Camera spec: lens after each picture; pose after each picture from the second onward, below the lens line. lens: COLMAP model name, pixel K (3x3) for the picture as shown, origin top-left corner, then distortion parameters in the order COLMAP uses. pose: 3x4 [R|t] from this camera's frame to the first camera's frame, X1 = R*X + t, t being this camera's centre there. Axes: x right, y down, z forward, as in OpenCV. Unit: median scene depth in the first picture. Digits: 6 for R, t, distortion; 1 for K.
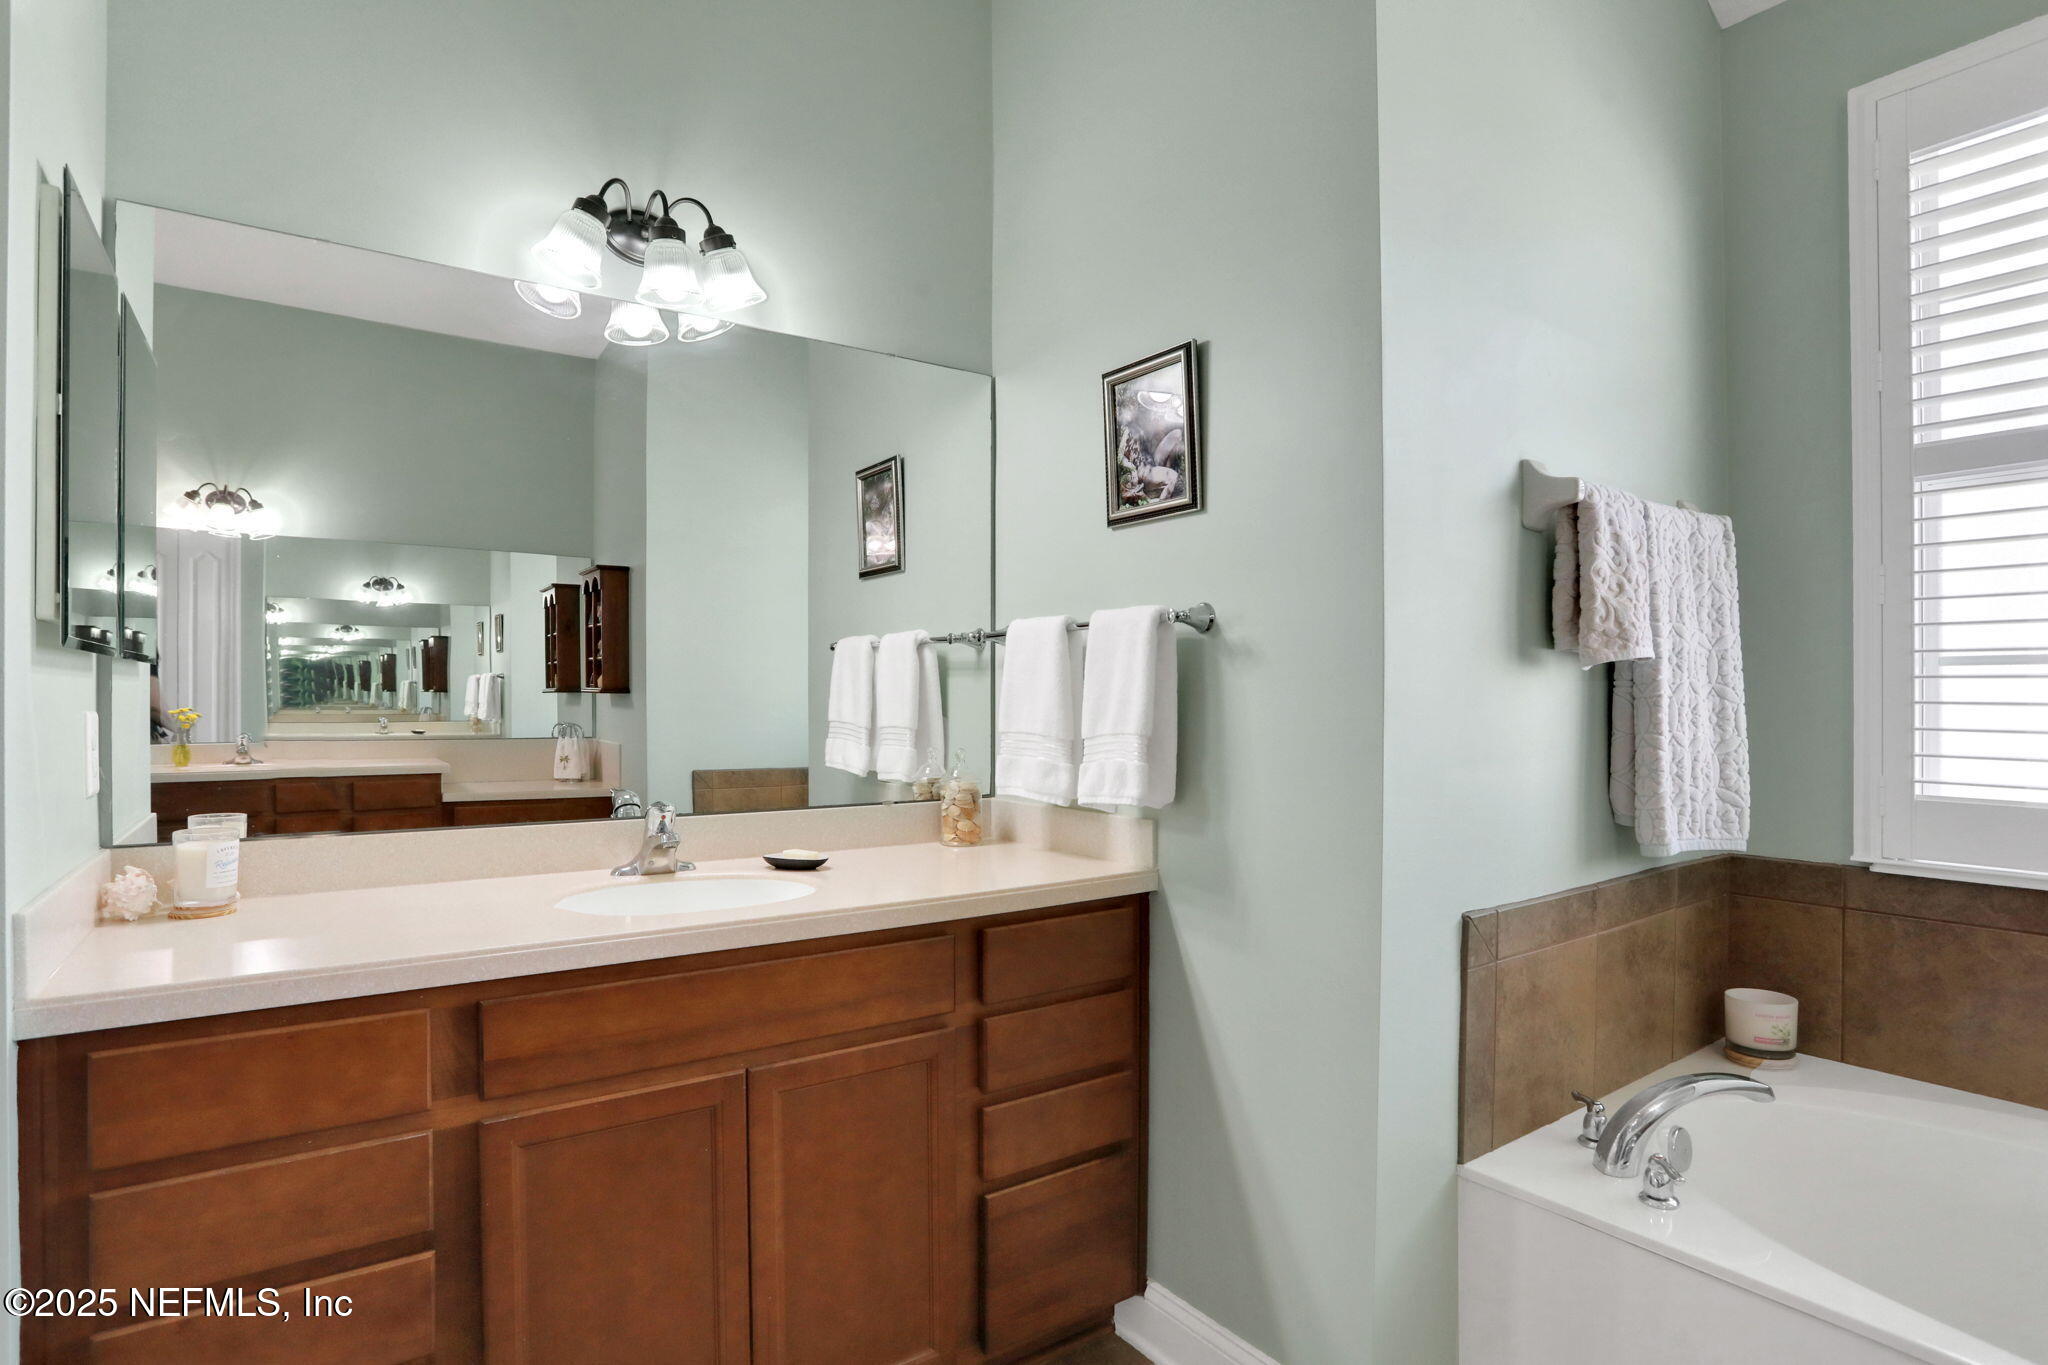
lens RADIAL K [[1022.2, 0, 1029.8], [0, 1022.2, 691.5], [0, 0, 1]] dist [-0.075036, 0.024975]
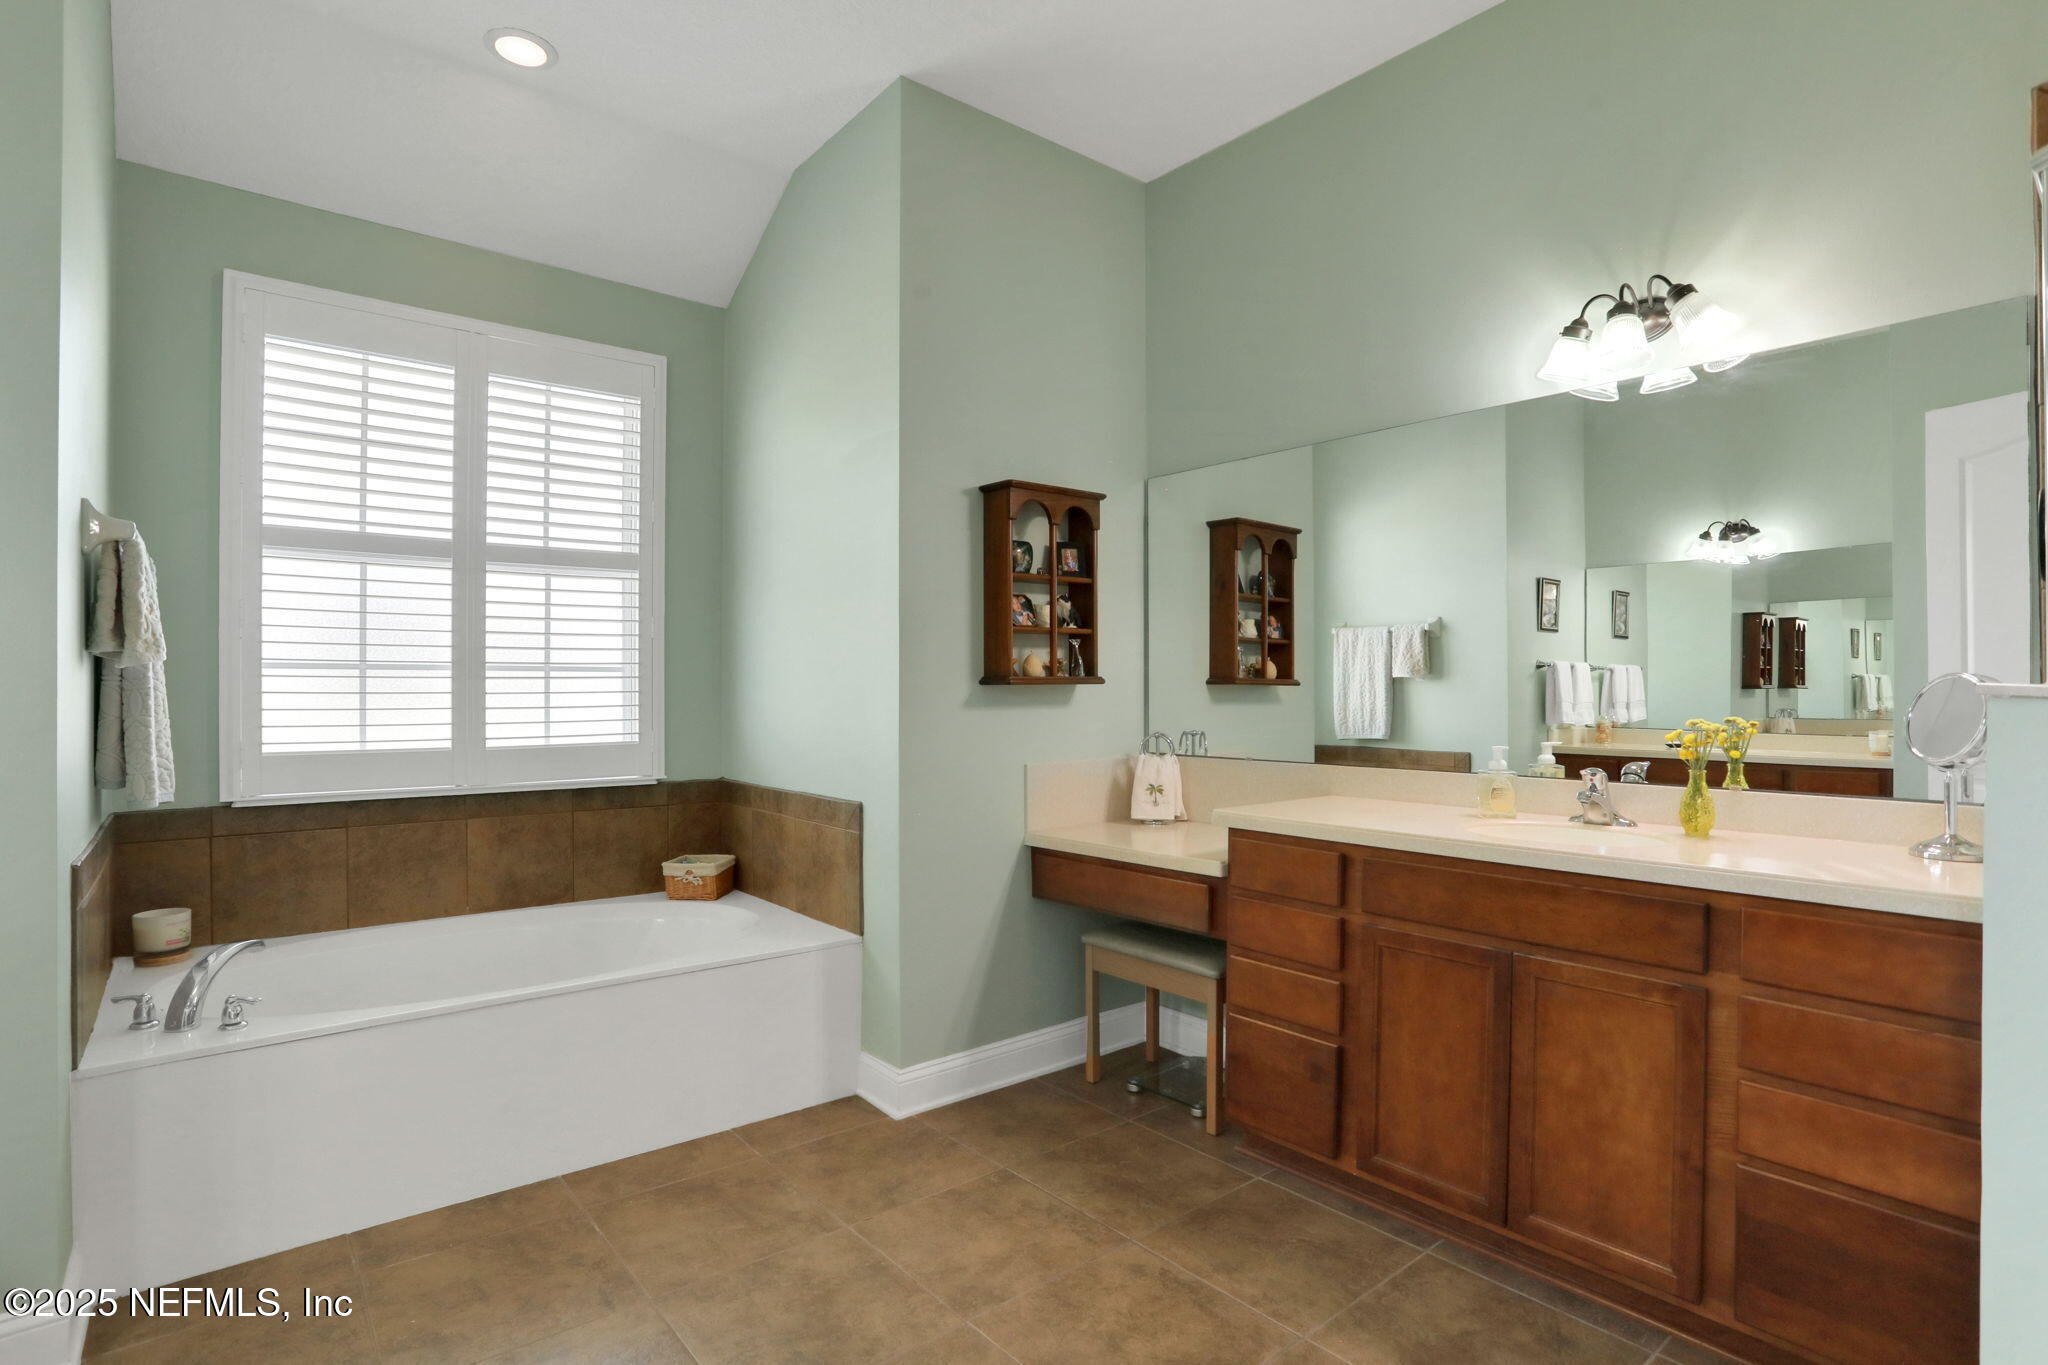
lens RADIAL K [[1022.2, 0, 1029.8], [0, 1022.2, 691.5], [0, 0, 1]] dist [-0.075036, 0.024975]
pose [[-0.093986, -0.006620, 0.995552, -0.721893], [0.003949, 0.999968, 0.007022, 0.004330], [-0.995566, 0.004591, -0.093956, -0.054520]]
